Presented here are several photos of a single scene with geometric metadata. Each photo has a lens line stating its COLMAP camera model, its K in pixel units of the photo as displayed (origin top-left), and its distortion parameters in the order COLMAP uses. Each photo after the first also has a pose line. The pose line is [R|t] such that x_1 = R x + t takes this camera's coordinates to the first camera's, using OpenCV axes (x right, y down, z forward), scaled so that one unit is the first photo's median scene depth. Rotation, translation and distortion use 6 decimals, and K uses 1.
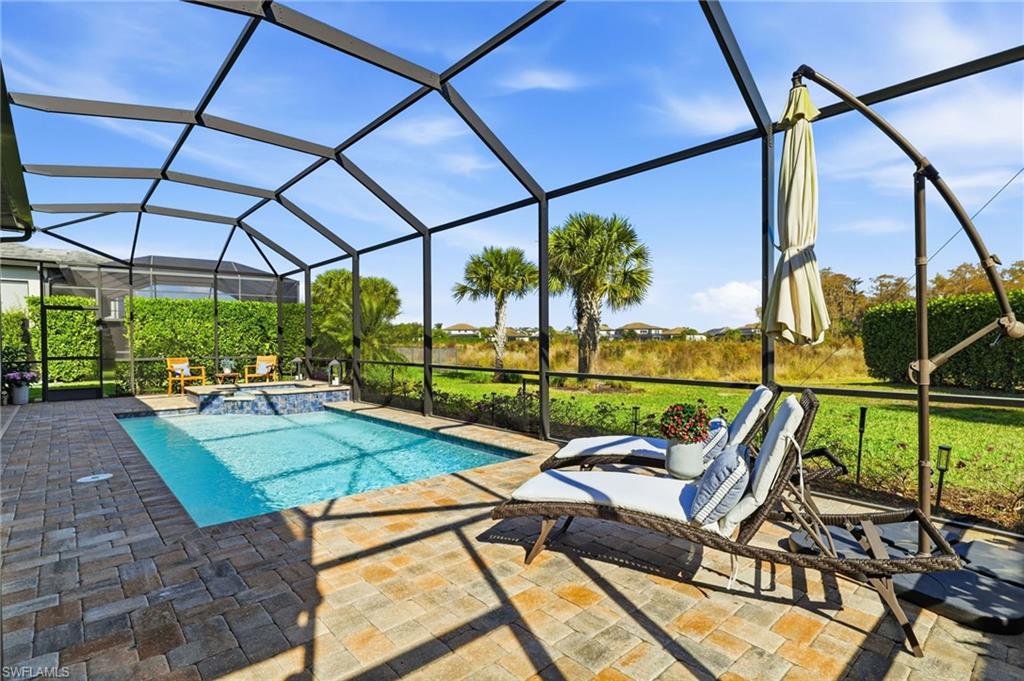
lens RADIAL K [[498.9, 0, 505.6], [0, 498.9, 342.7], [0, 0, 1]] dist [-0.004184, 0.003083]
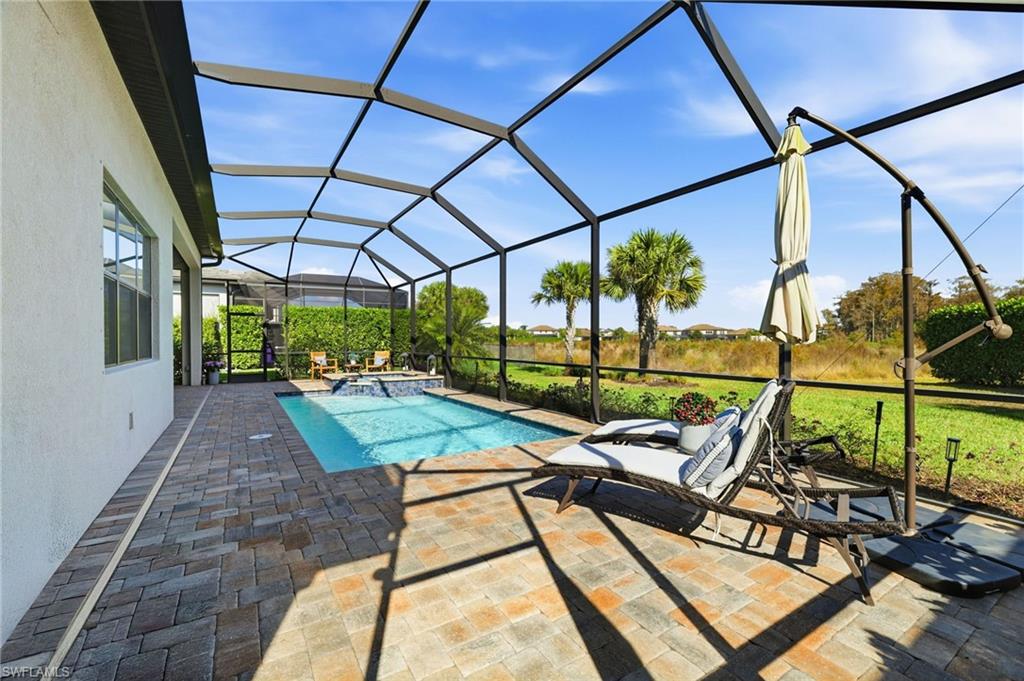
lens RADIAL K [[428.7, 0, 507.6], [0, 428.7, 338.9], [0, 0, 1]] dist [-0.002947, -0.000060]
pose [[0.985619, 0.004148, -0.168934, 0.067120], [-0.005263, 0.999967, -0.006153, 0.000841], [0.168903, 0.006954, 0.985608, -0.077469]]
